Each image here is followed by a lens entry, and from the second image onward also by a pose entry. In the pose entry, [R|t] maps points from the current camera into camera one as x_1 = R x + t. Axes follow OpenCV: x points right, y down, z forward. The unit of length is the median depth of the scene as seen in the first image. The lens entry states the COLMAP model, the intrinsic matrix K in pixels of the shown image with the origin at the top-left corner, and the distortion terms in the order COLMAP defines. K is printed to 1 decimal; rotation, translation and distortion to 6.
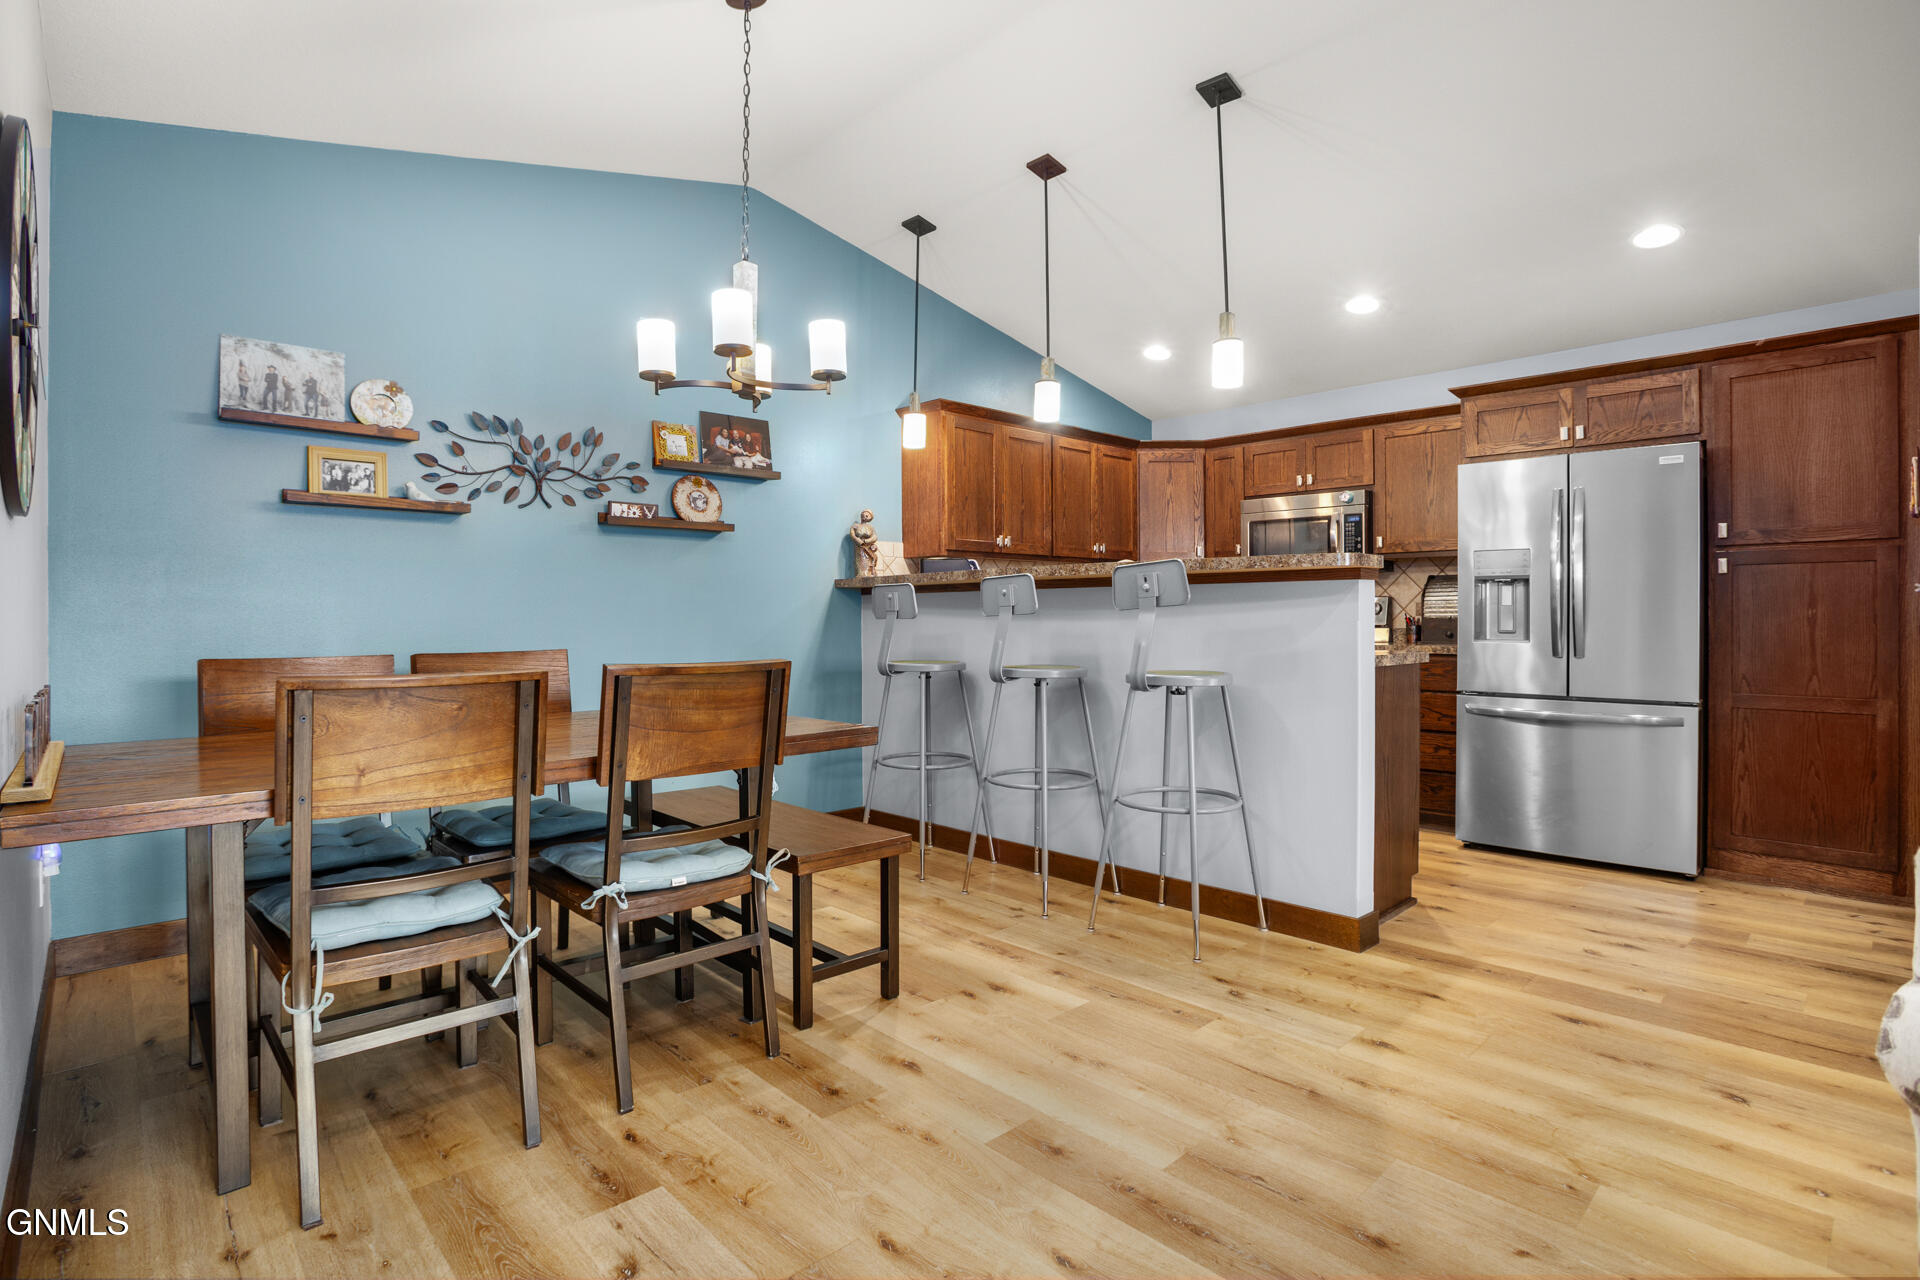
lens RADIAL K [[967.4, 0, 942.2], [0, 967.4, 624.4], [0, 0, 1]] dist [-0.084434, 0.043168]
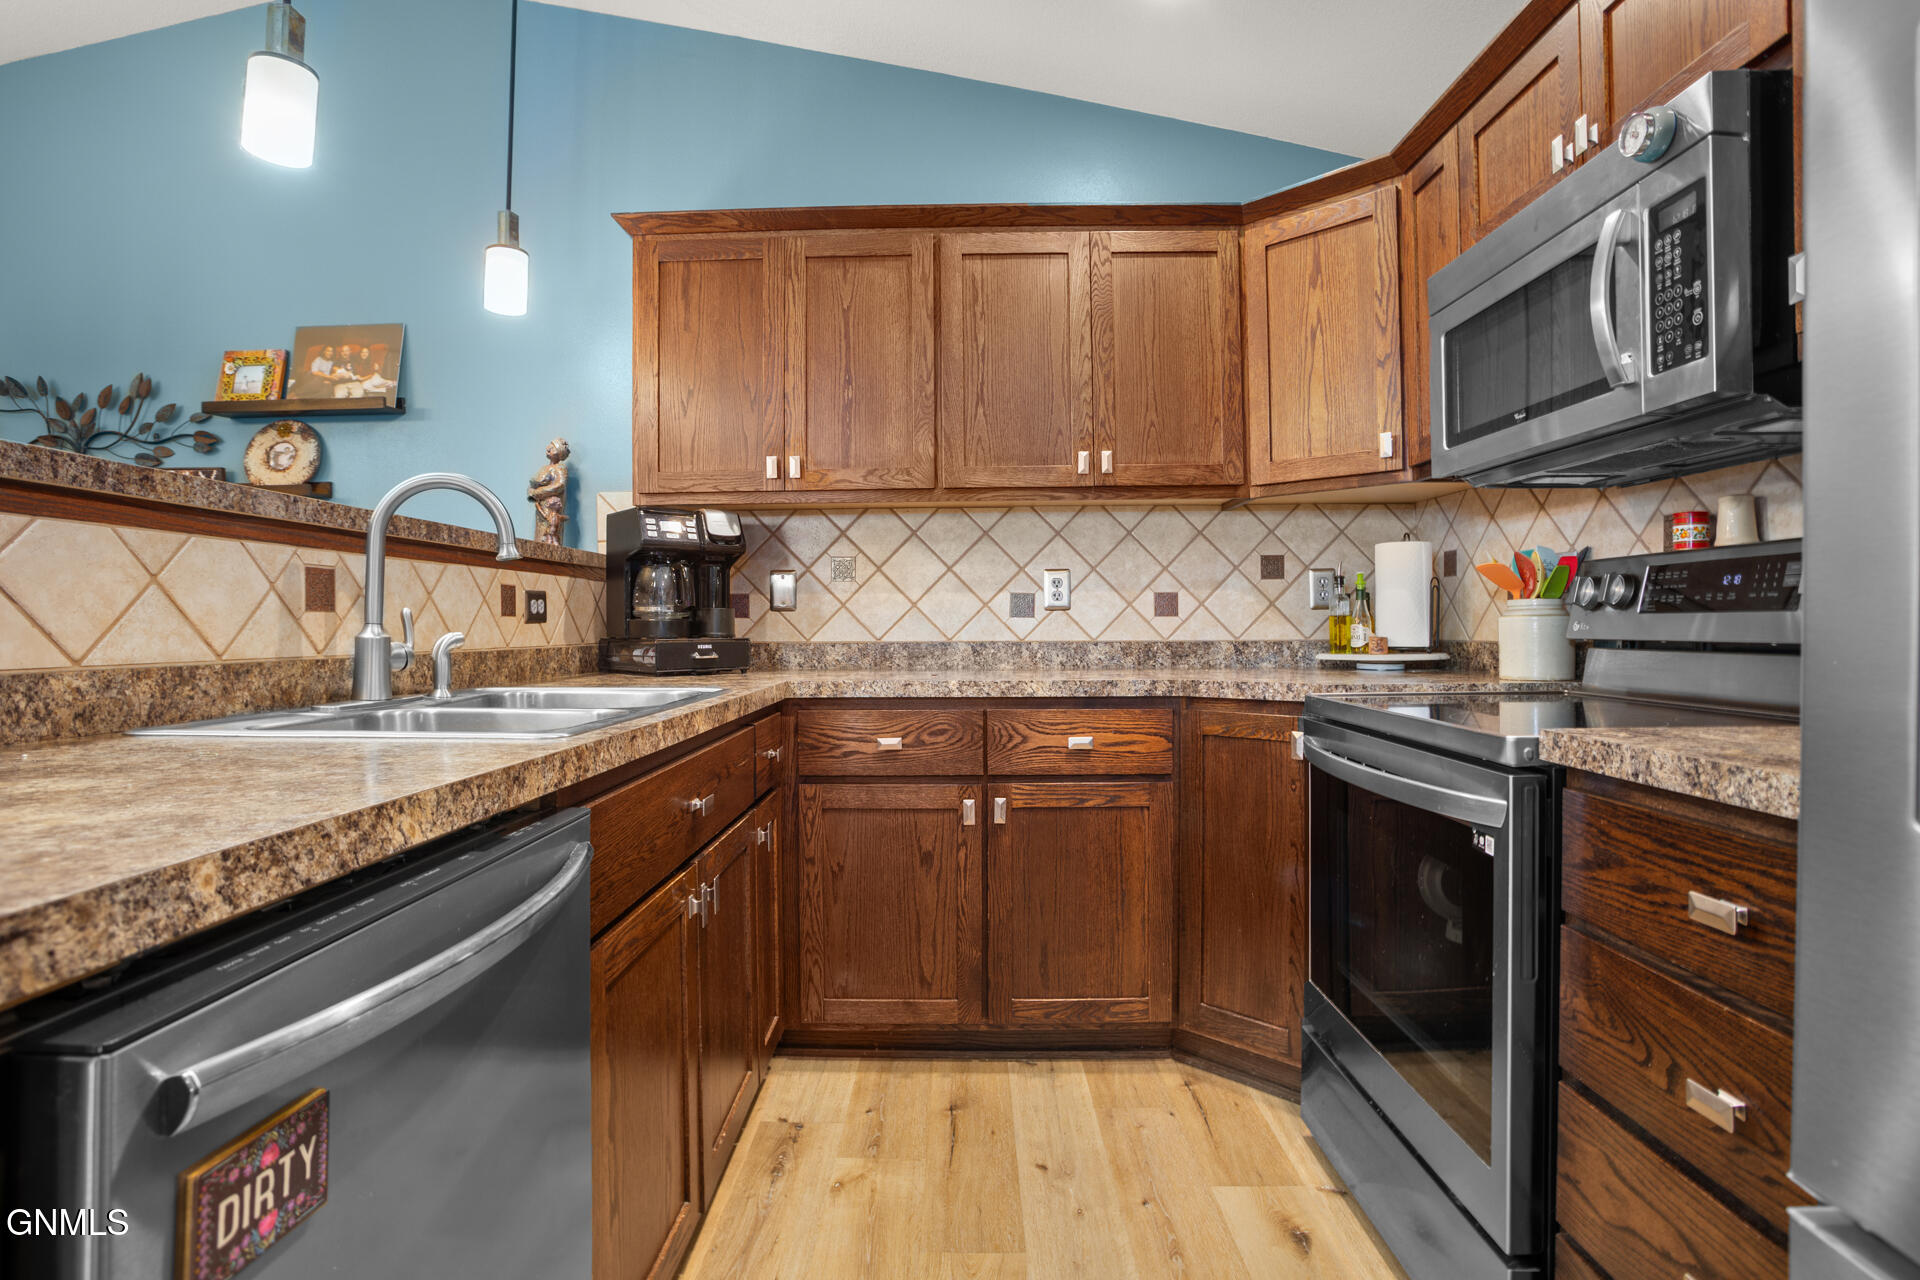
lens RADIAL K [[967.4, 0, 942.2], [0, 967.4, 624.4], [0, 0, 1]] dist [-0.084434, 0.043168]
pose [[0.710347, 0.002040, -0.703849, 0.592861], [-0.004031, 0.999991, -0.001170, -0.007828], [0.703840, 0.003669, 0.710349, 0.897738]]
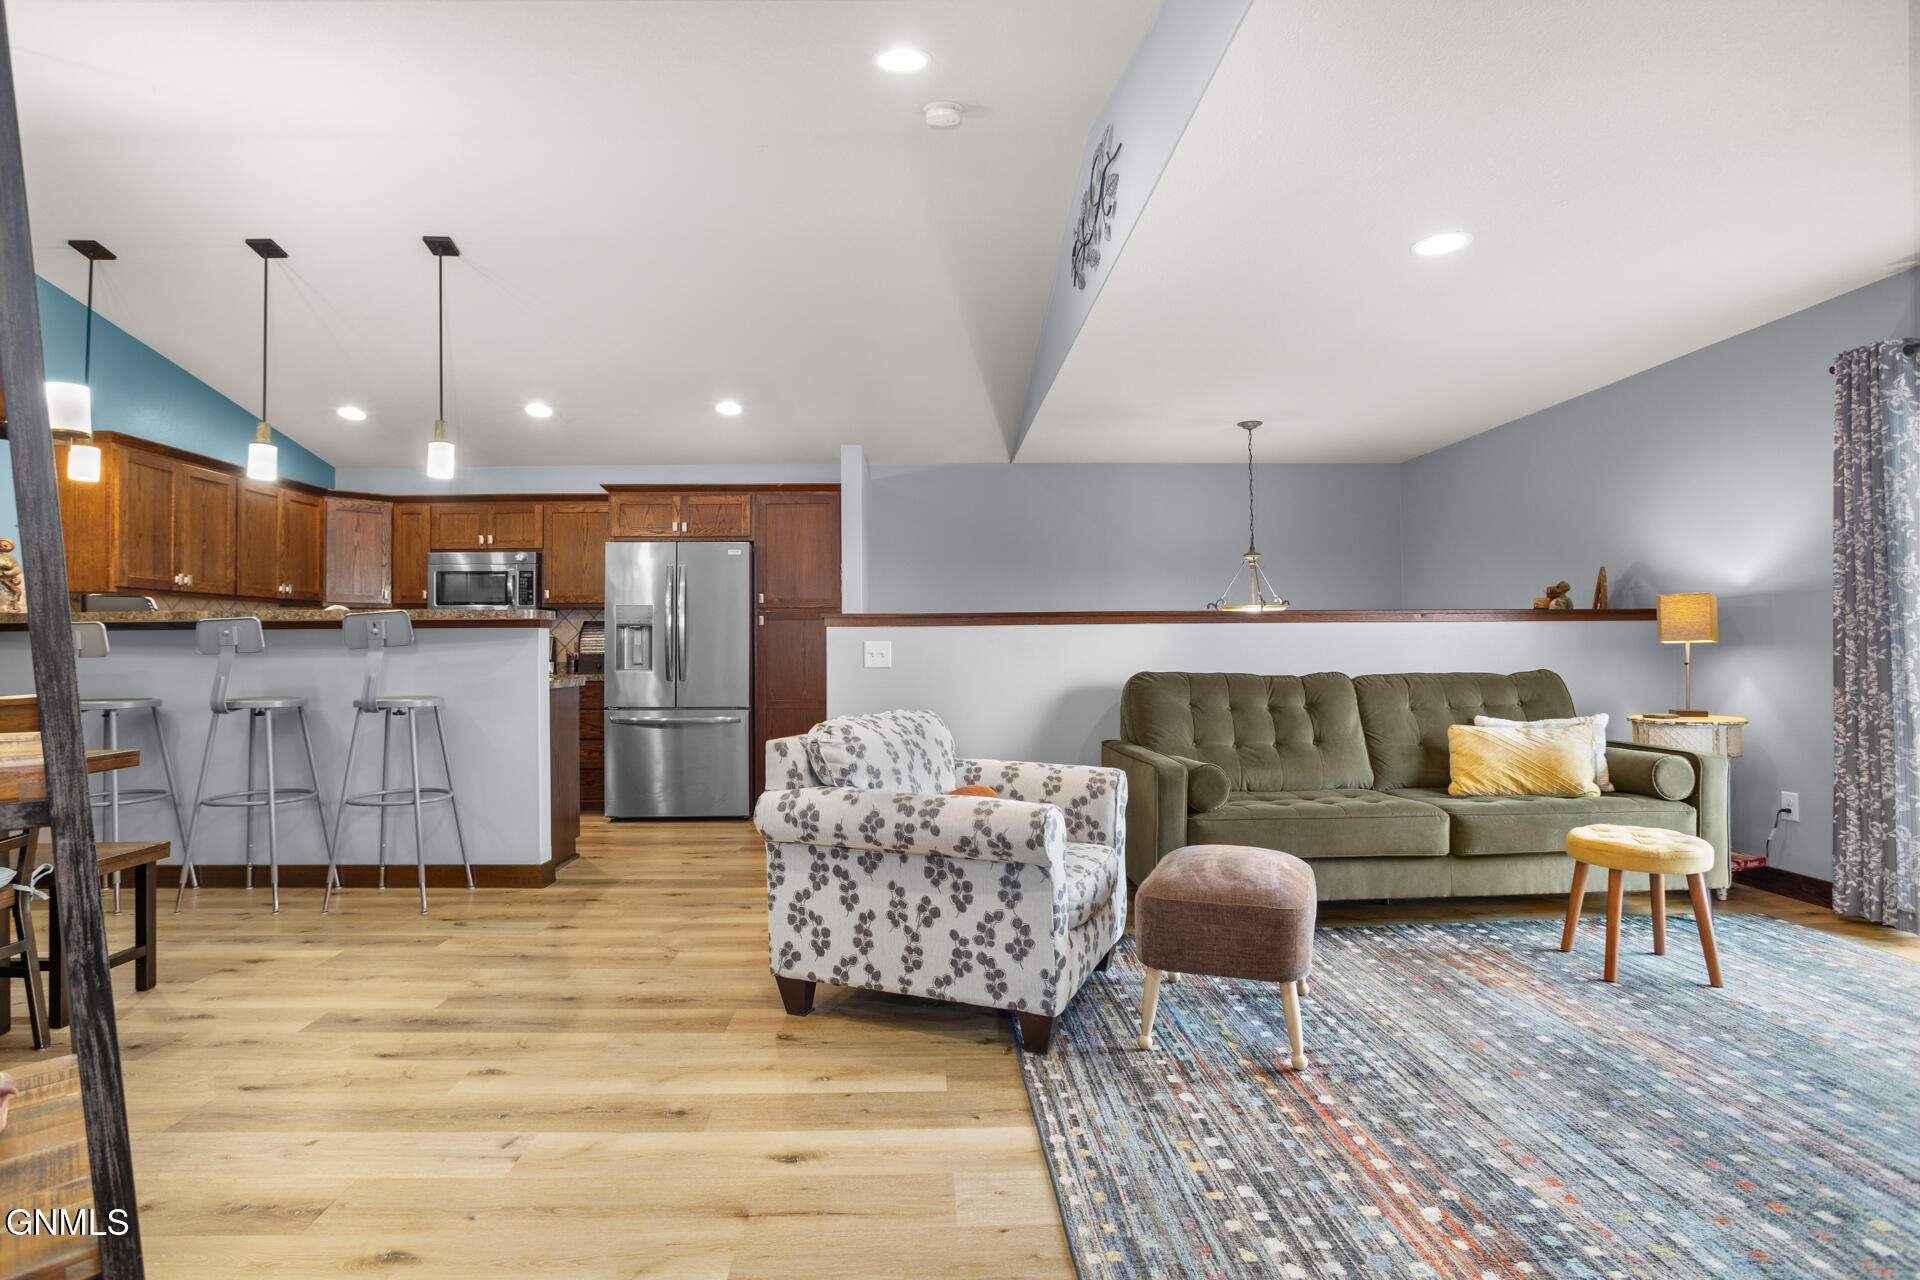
lens RADIAL K [[967.4, 0, 942.2], [0, 967.4, 624.4], [0, 0, 1]] dist [-0.084434, 0.043168]
pose [[0.671009, 0.017012, 0.741254, -0.157625], [0.011096, 0.999394, -0.032981, 0.001489], [-0.741366, 0.030356, 0.670414, -0.295481]]
